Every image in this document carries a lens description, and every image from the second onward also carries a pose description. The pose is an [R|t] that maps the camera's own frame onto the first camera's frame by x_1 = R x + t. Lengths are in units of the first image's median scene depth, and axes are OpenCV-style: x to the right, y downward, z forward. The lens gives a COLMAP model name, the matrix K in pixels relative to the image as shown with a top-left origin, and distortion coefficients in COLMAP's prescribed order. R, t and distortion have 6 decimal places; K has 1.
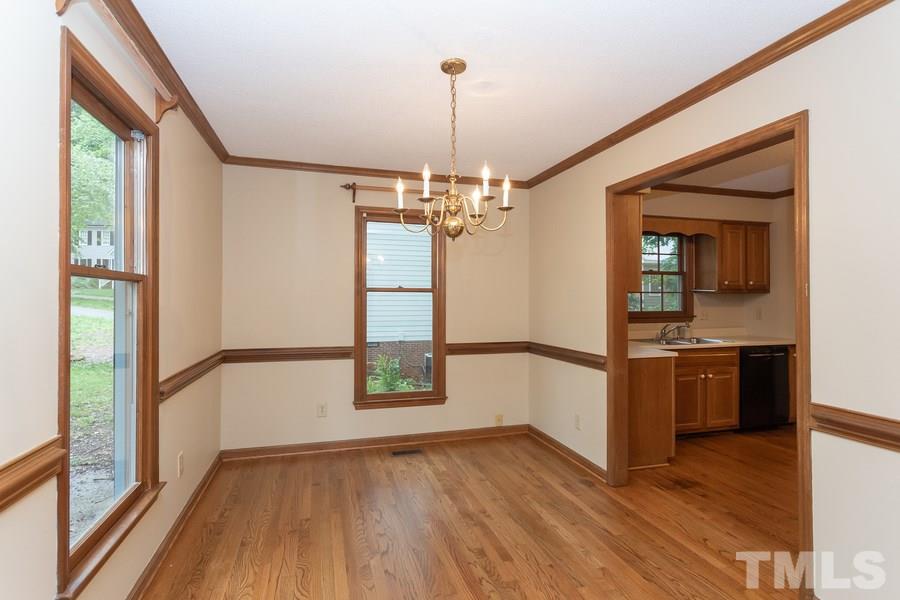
lens RADIAL K [[443.0, 0, 457.6], [0, 443.0, 292.5], [0, 0, 1]] dist [-0.002328, 0.000953]
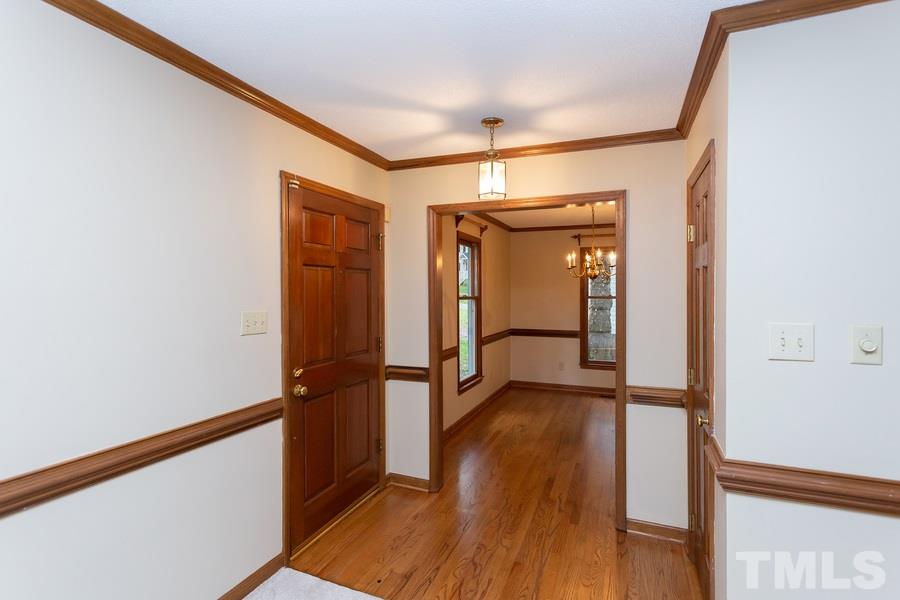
lens RADIAL K [[443.0, 0, 448.7], [0, 443.0, 296.0], [0, 0, 1]] dist [-0.002328, 0.000953]
pose [[0.775147, 0.006645, -0.631745, 0.475917], [0.008174, 0.999756, 0.020545, -0.053995], [0.631728, -0.021090, 0.774904, -0.662612]]
